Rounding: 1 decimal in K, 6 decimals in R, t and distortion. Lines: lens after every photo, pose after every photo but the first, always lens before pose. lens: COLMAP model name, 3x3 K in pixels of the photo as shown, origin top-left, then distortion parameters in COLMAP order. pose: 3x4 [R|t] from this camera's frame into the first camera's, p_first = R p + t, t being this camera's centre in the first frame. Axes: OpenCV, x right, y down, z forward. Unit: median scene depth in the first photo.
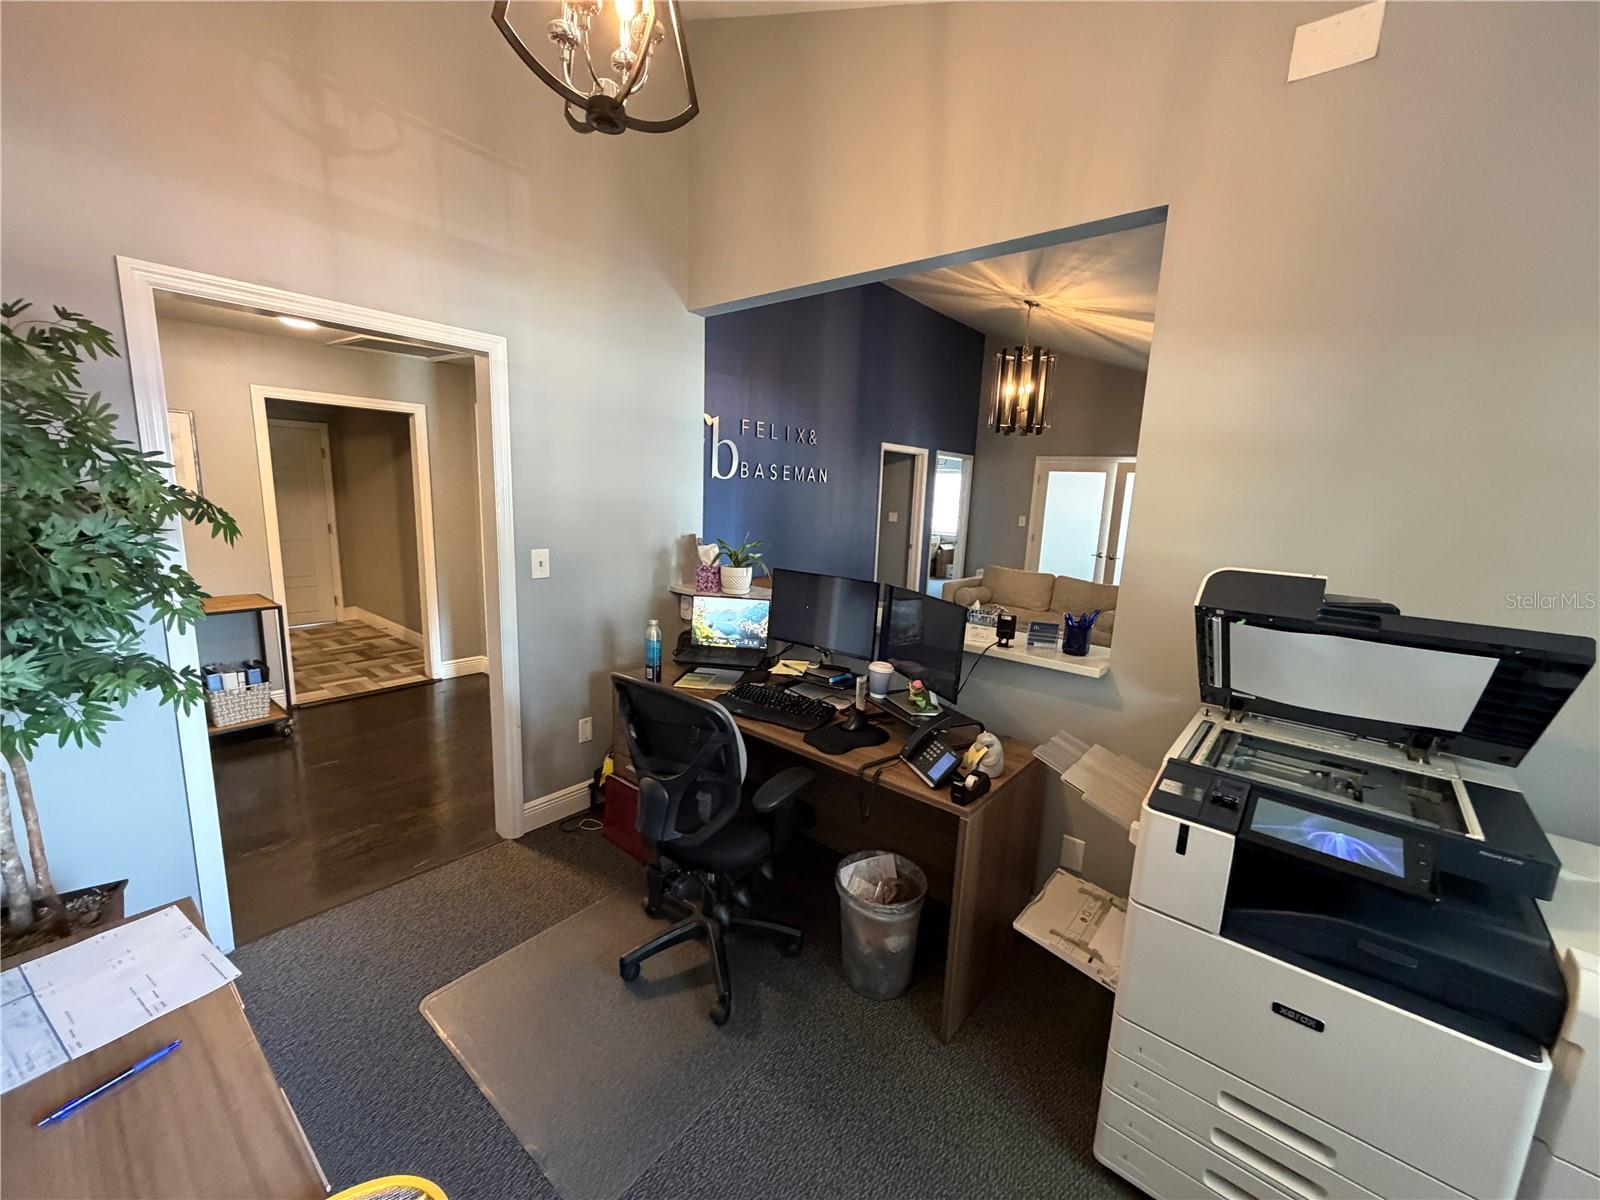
lens RADIAL K [[640.3, 0, 794.3], [0, 640.3, 601.7], [0, 0, 1]] dist [0.002643, 0.000348]
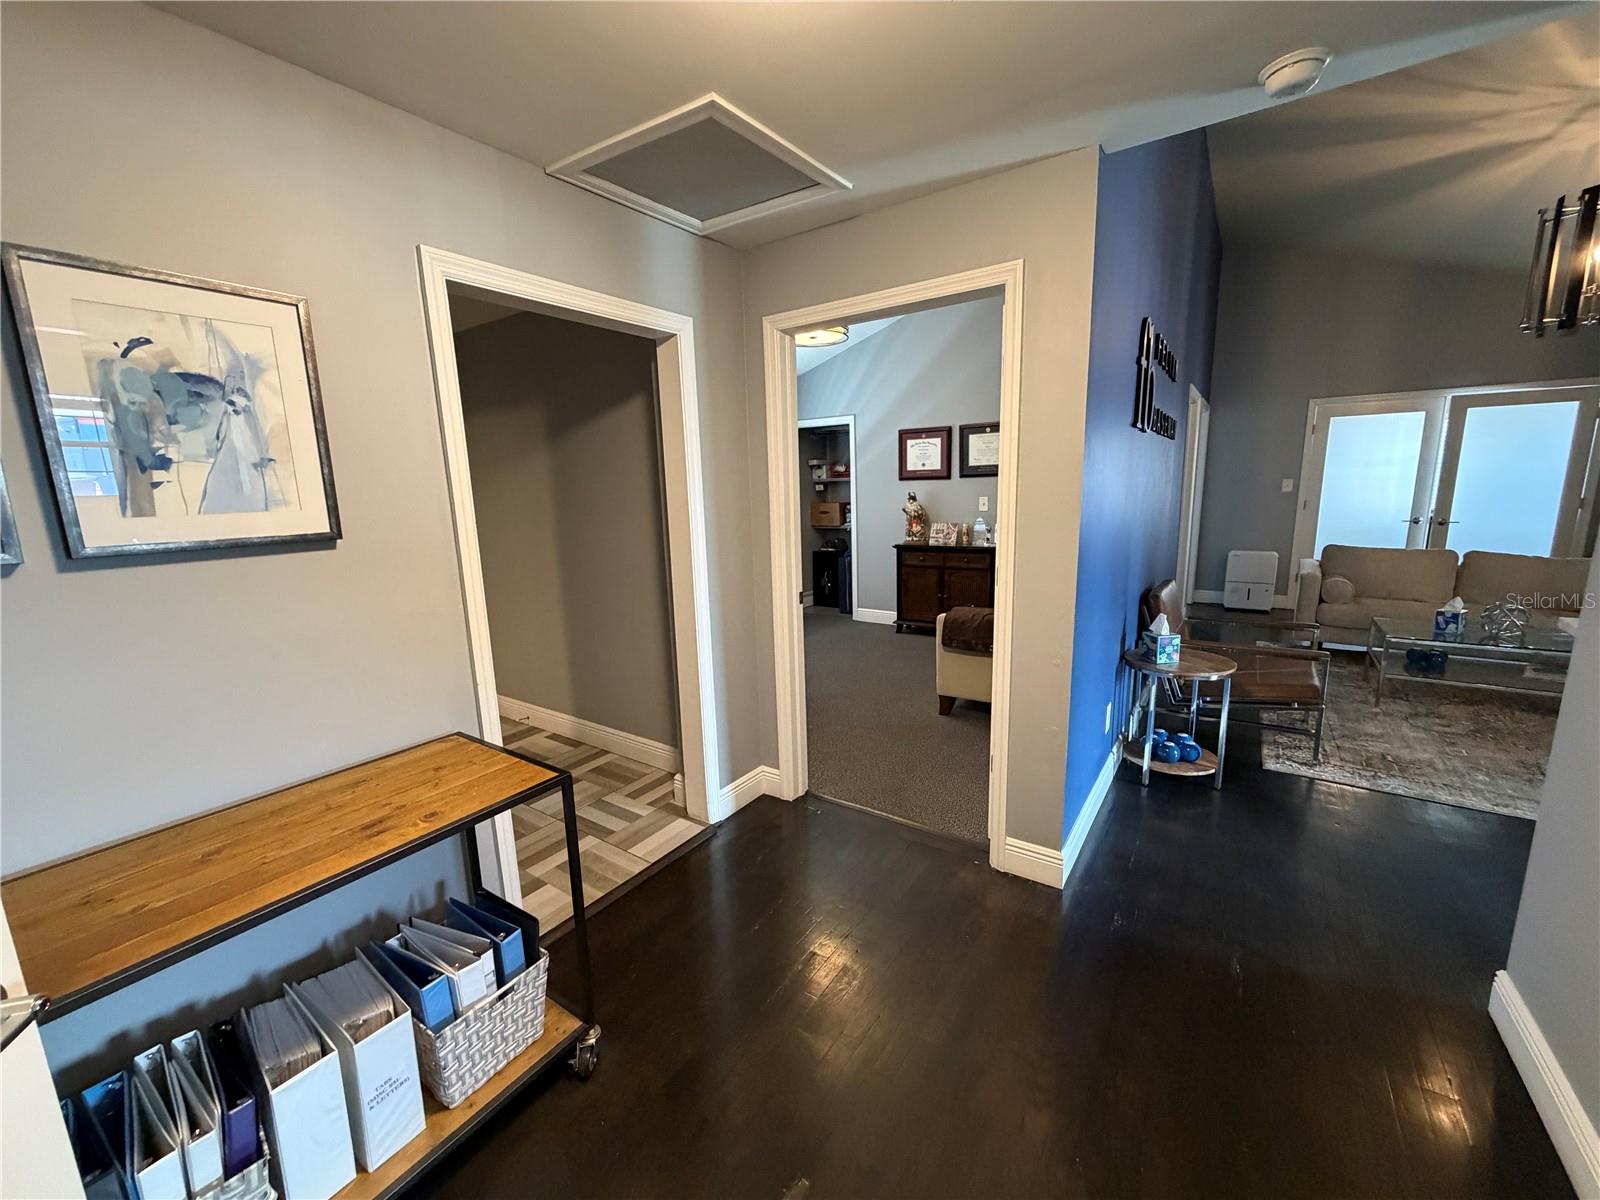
lens RADIAL K [[640.3, 0, 794.3], [0, 640.3, 601.7], [0, 0, 1]] dist [0.002643, 0.000348]
pose [[0.994642, -0.083666, 0.060723, -0.381831], [0.083327, 0.996489, 0.008092, -0.052914], [-0.061187, -0.002989, 0.998122, 0.333034]]
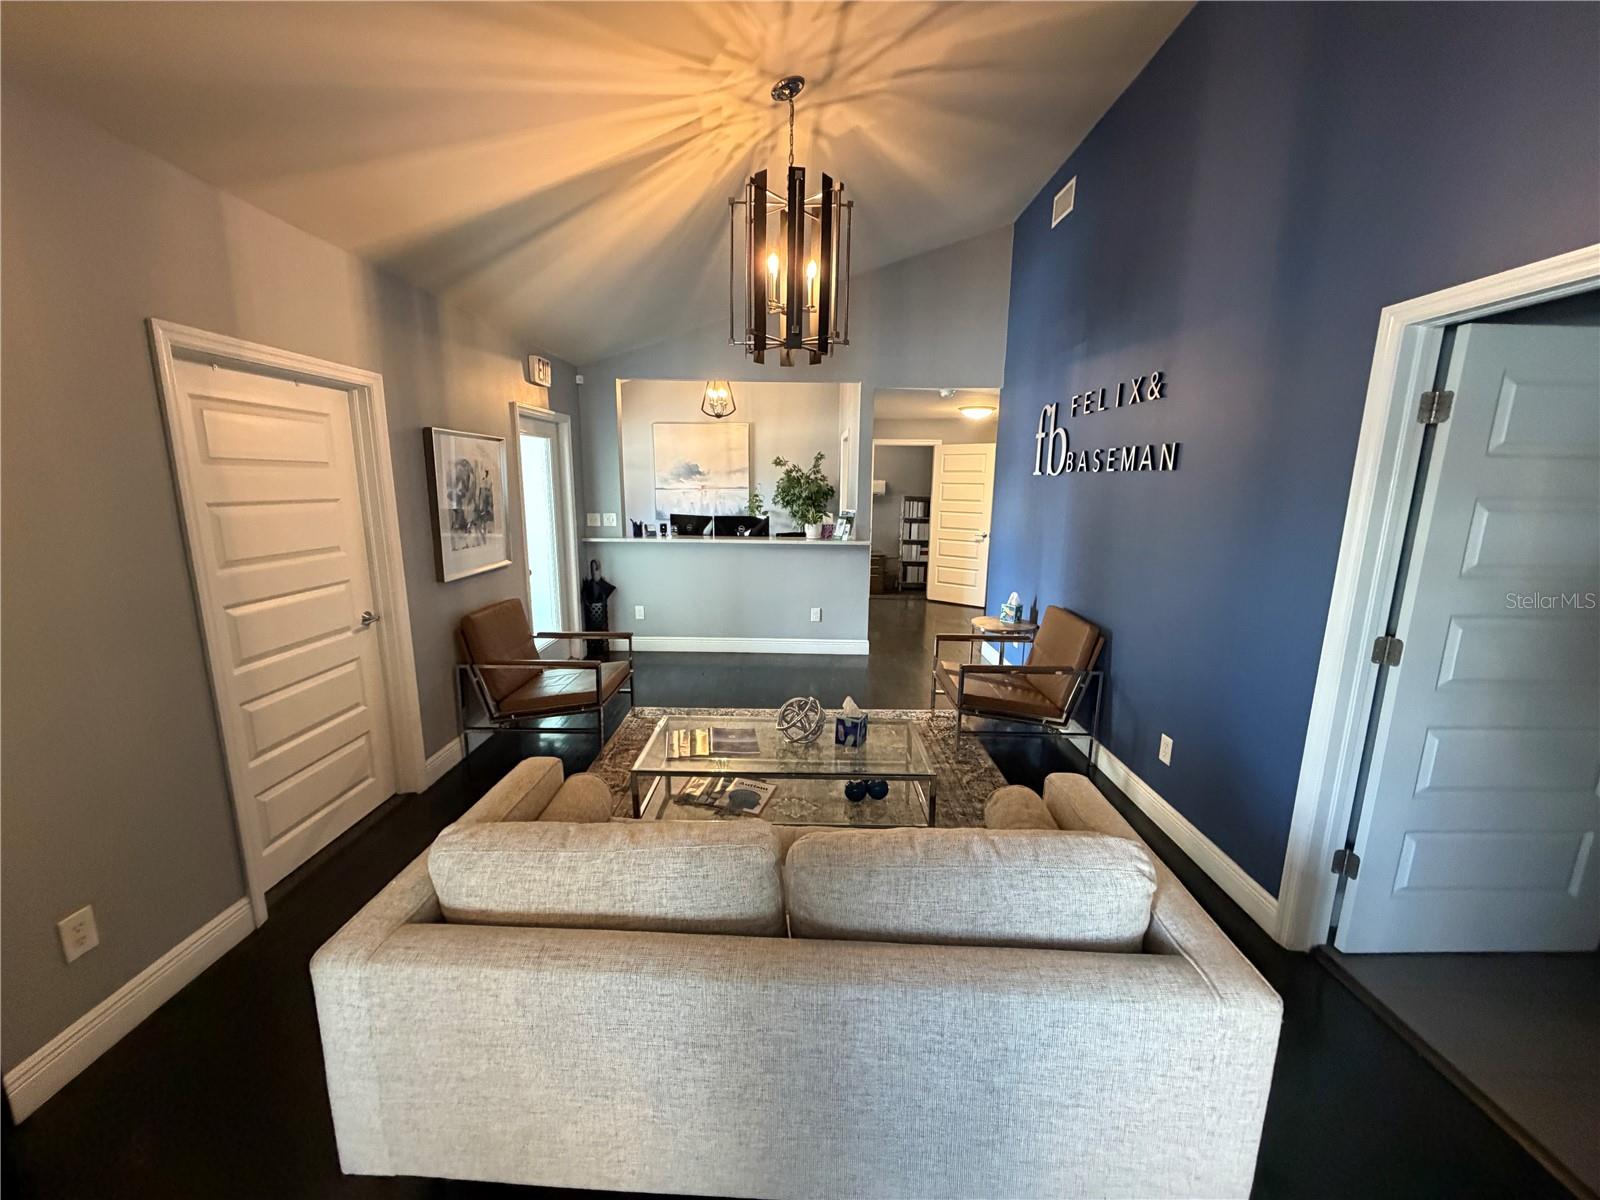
lens RADIAL K [[640.3, 0, 794.3], [0, 640.3, 601.7], [0, 0, 1]] dist [0.002643, 0.000348]
pose [[-0.777591, 0.070861, -0.624765, 0.543049], [-0.151669, 0.943151, 0.295742, -0.182648], [0.610204, 0.324724, -0.722638, 1.142571]]
